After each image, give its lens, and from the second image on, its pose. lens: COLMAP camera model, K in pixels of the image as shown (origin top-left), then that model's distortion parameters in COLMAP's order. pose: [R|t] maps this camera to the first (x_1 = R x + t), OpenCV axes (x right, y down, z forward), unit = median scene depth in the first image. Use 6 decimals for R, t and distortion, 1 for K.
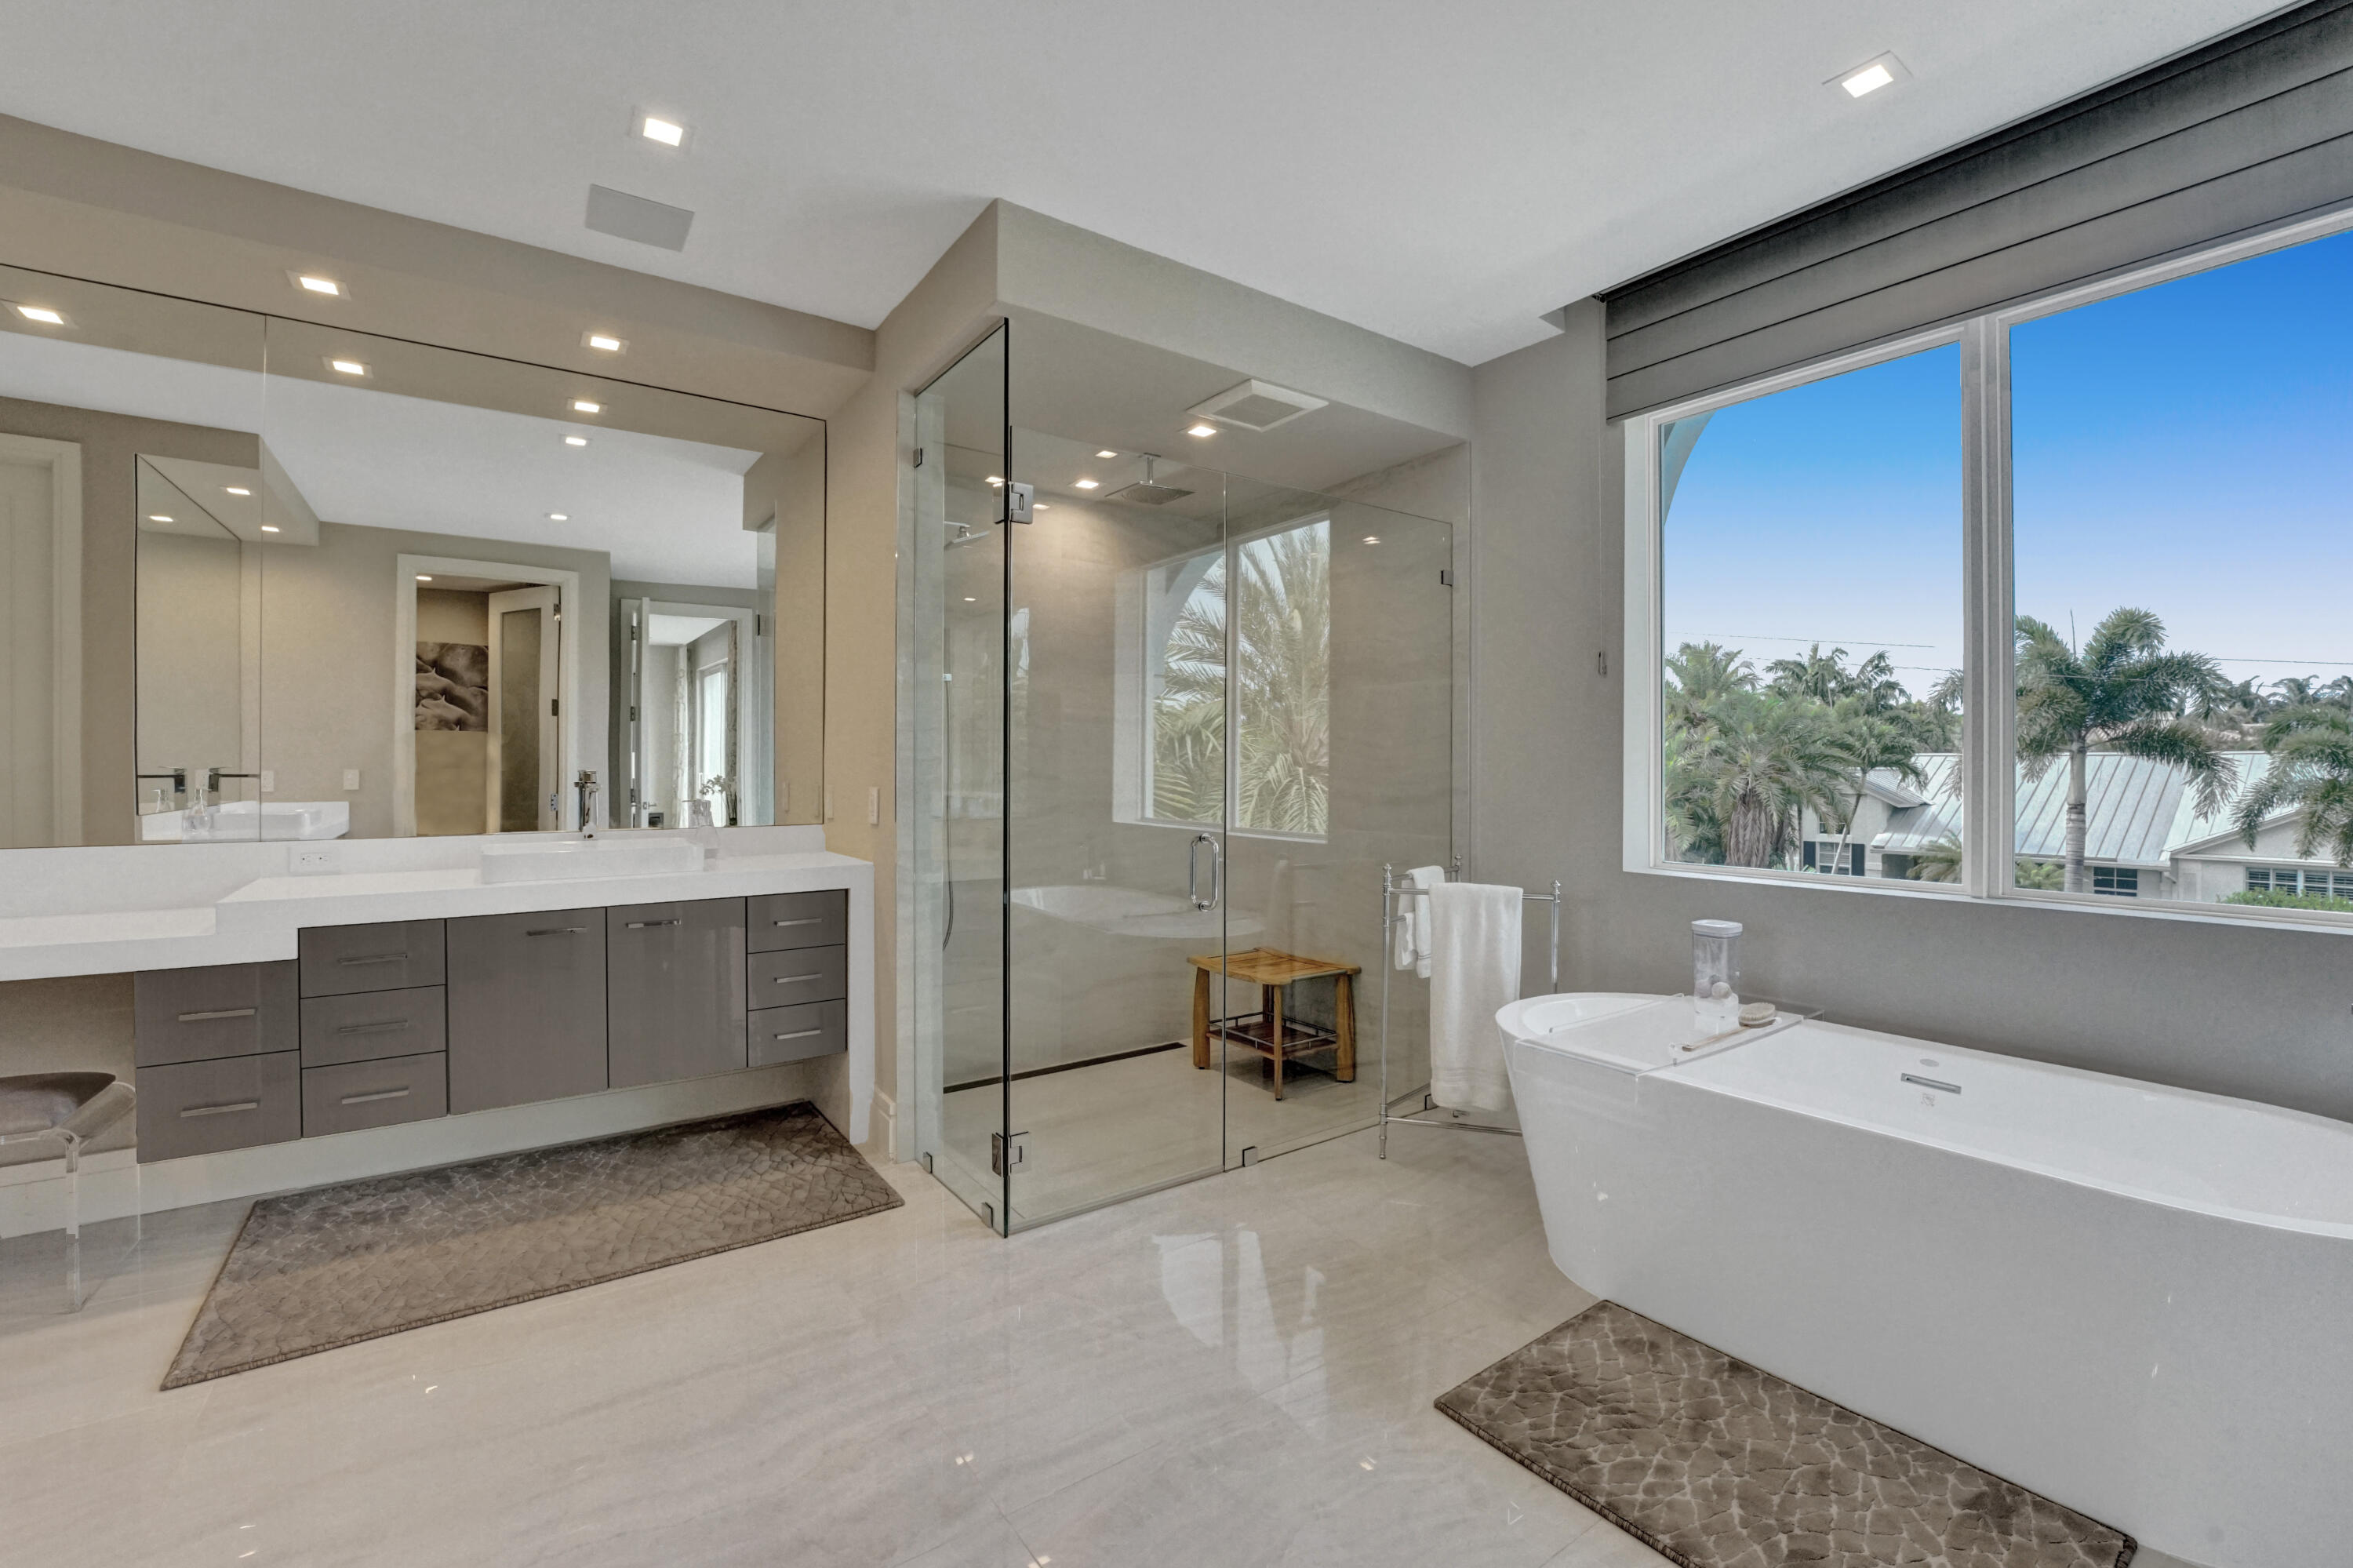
lens RADIAL K [[989.0, 0, 1176.5], [0, 989.0, 774.1], [0, 0, 1]] dist [-0.024966, 0.000393]
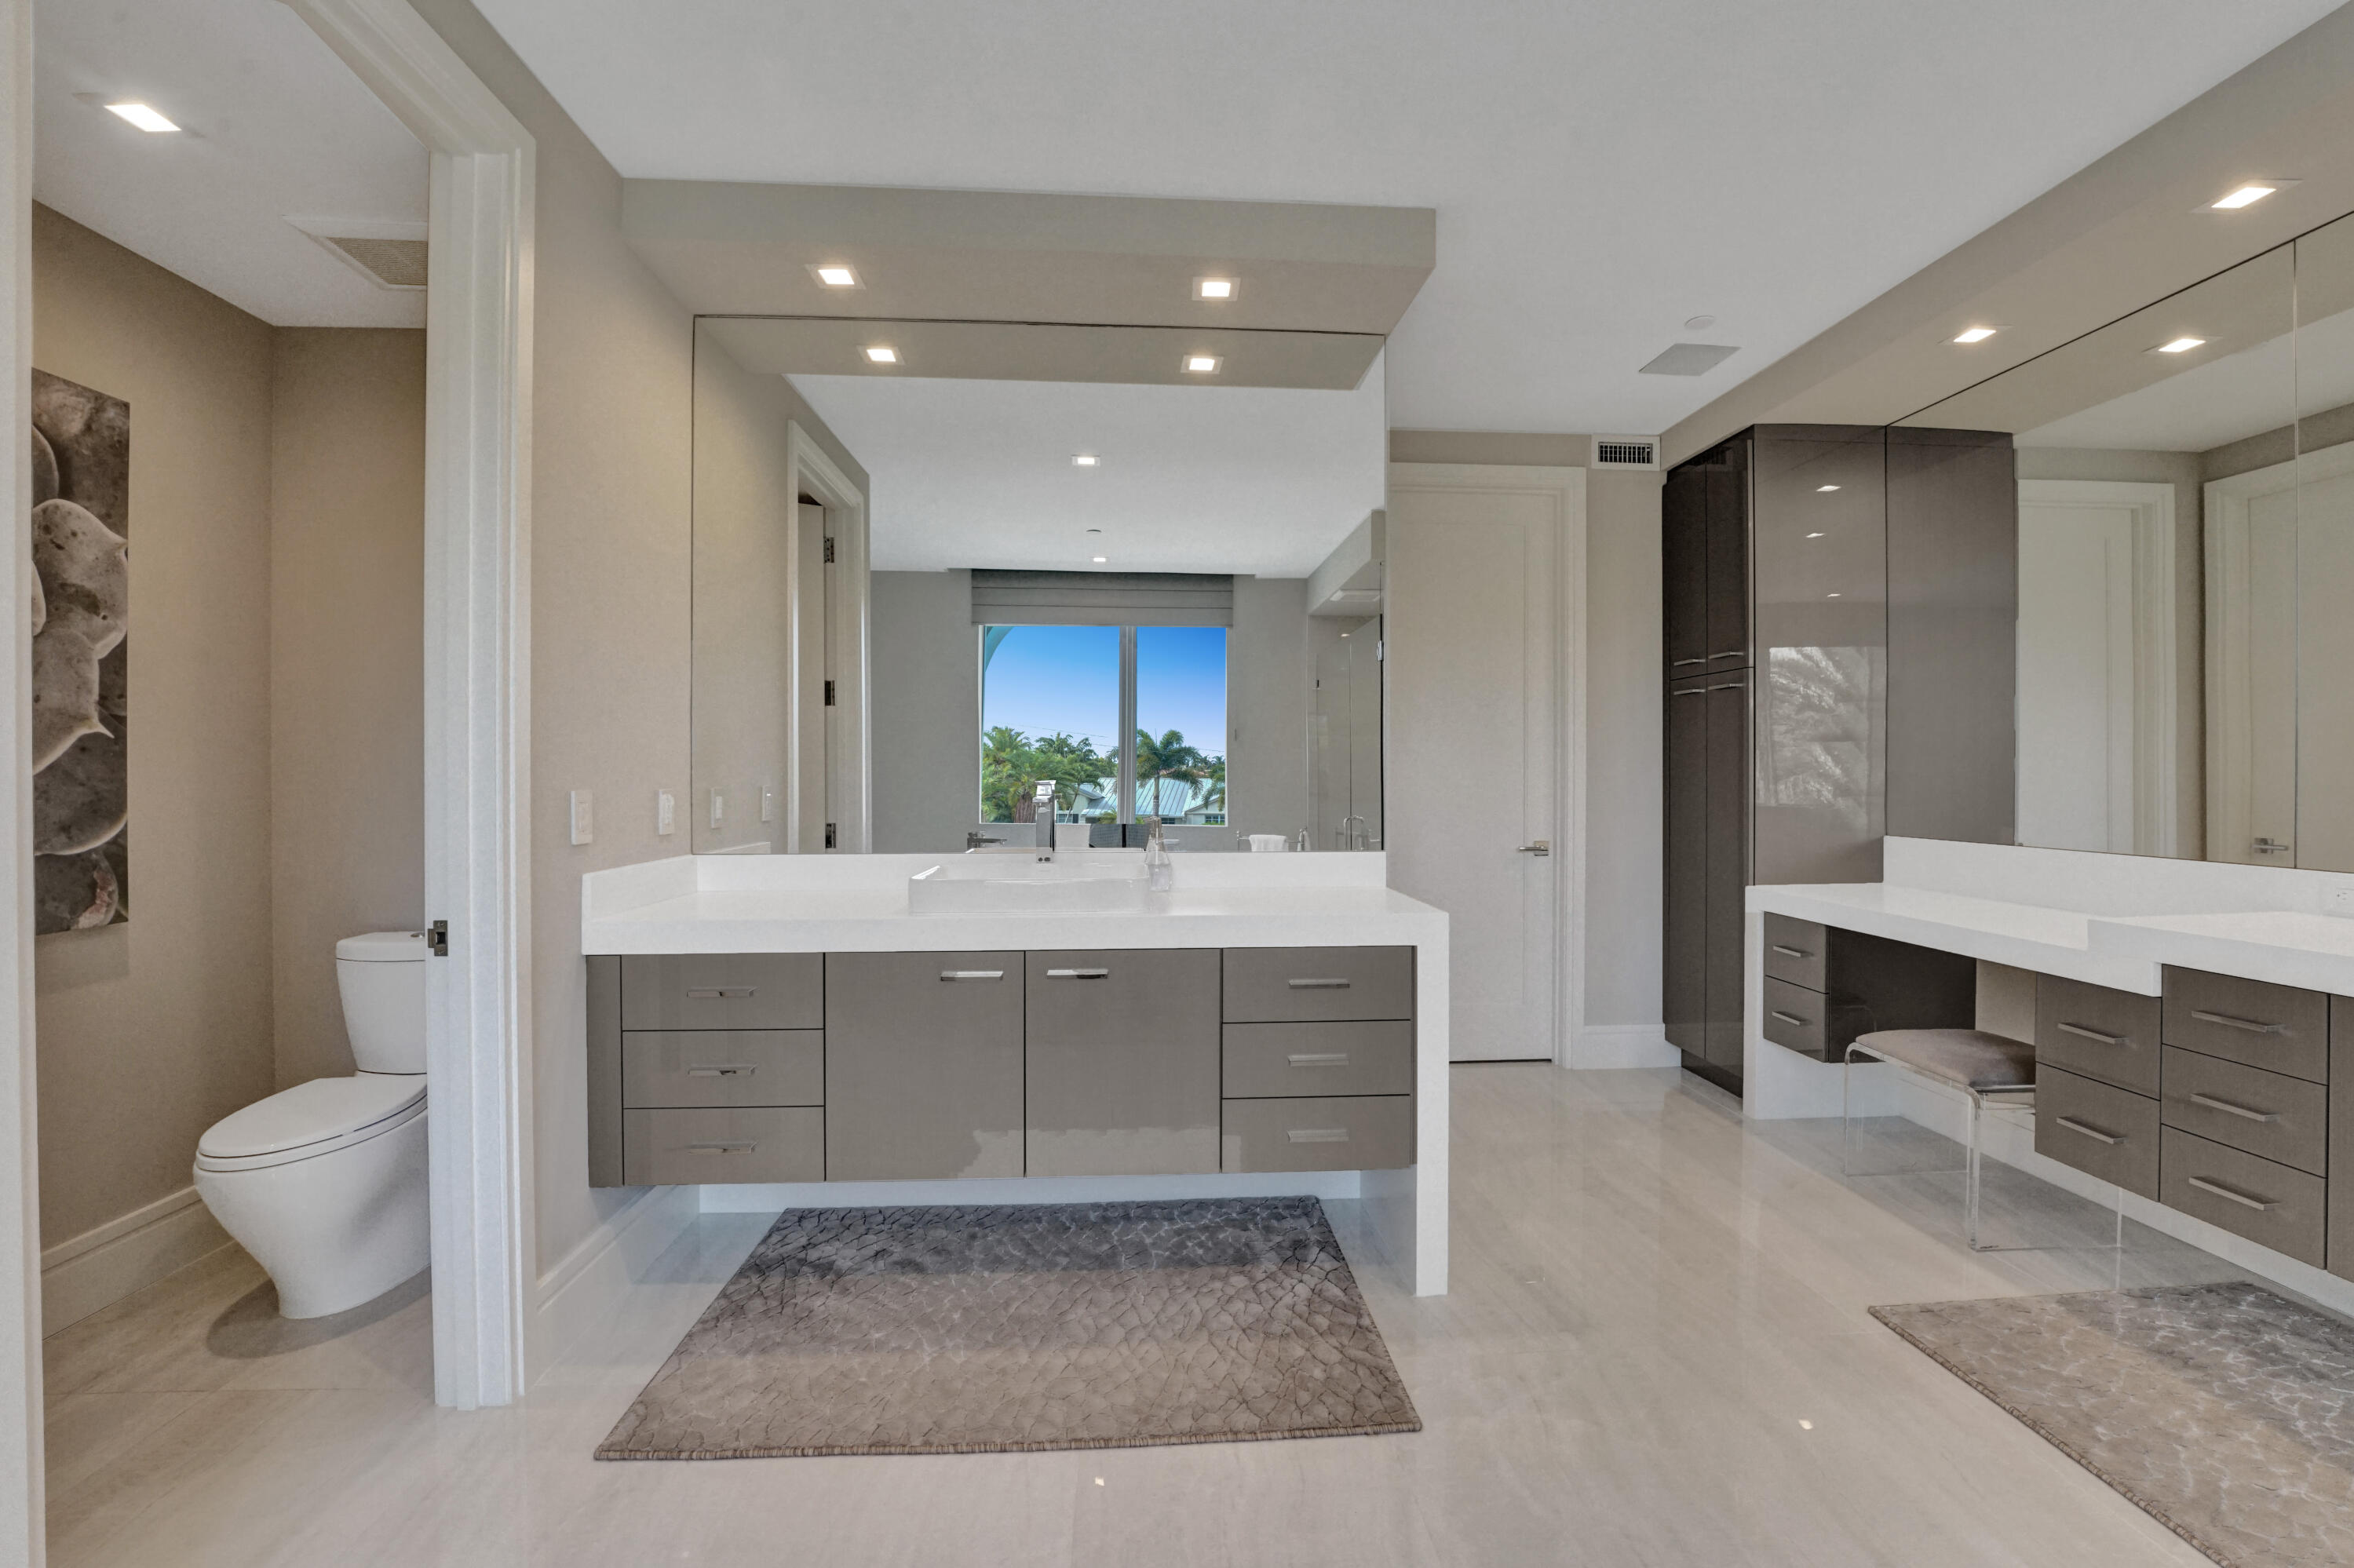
lens RADIAL K [[990.0, 0, 1203.4], [0, 990.0, 789.3], [0, 0, 1]] dist [-0.001822, 0.000012]
pose [[-0.502298, 0.007234, -0.864664, 0.252506], [-0.008204, 0.999880, 0.013131, -0.003497], [0.864656, 0.013690, -0.502178, 0.573803]]
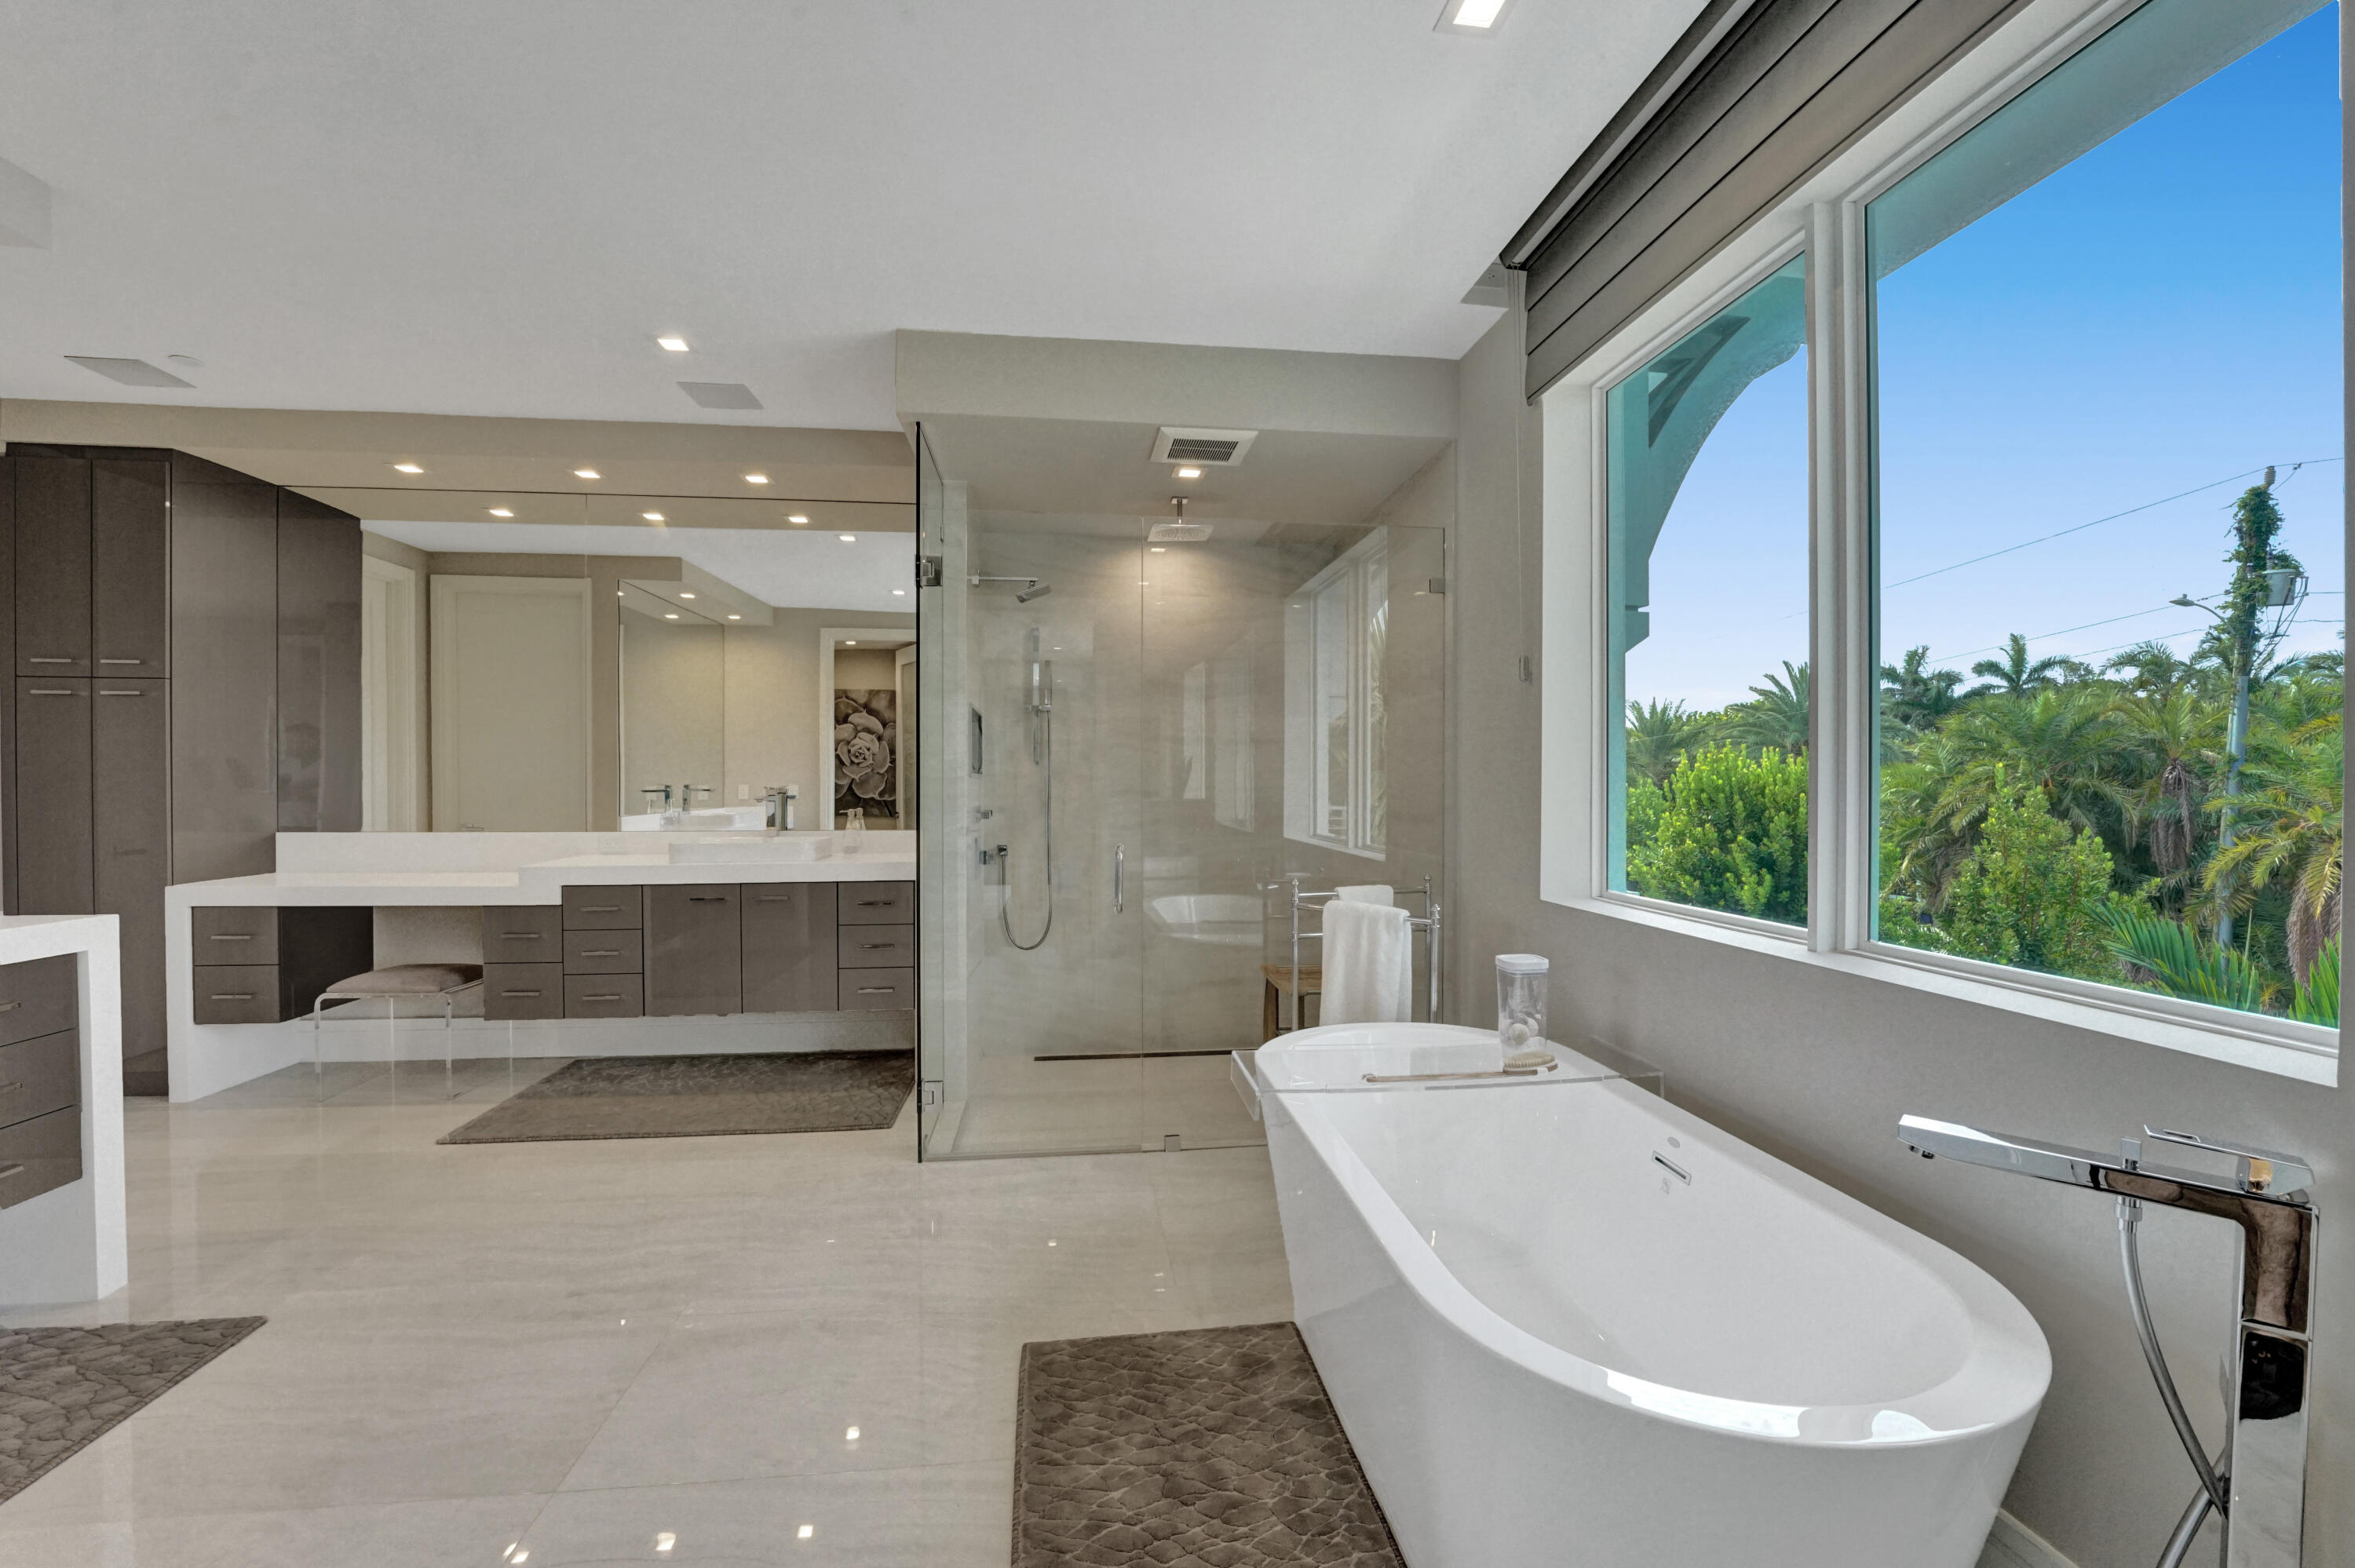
lens RADIAL K [[995.1, 0, 1182.8], [0, 995.1, 787.7], [0, 0, 1]] dist [-0.012531, -0.000050]
pose [[0.877363, 0.001274, -0.479826, 0.628332], [-0.002563, 0.999995, -0.002033, -0.000586], [0.479821, 0.003013, 0.877361, 0.050096]]
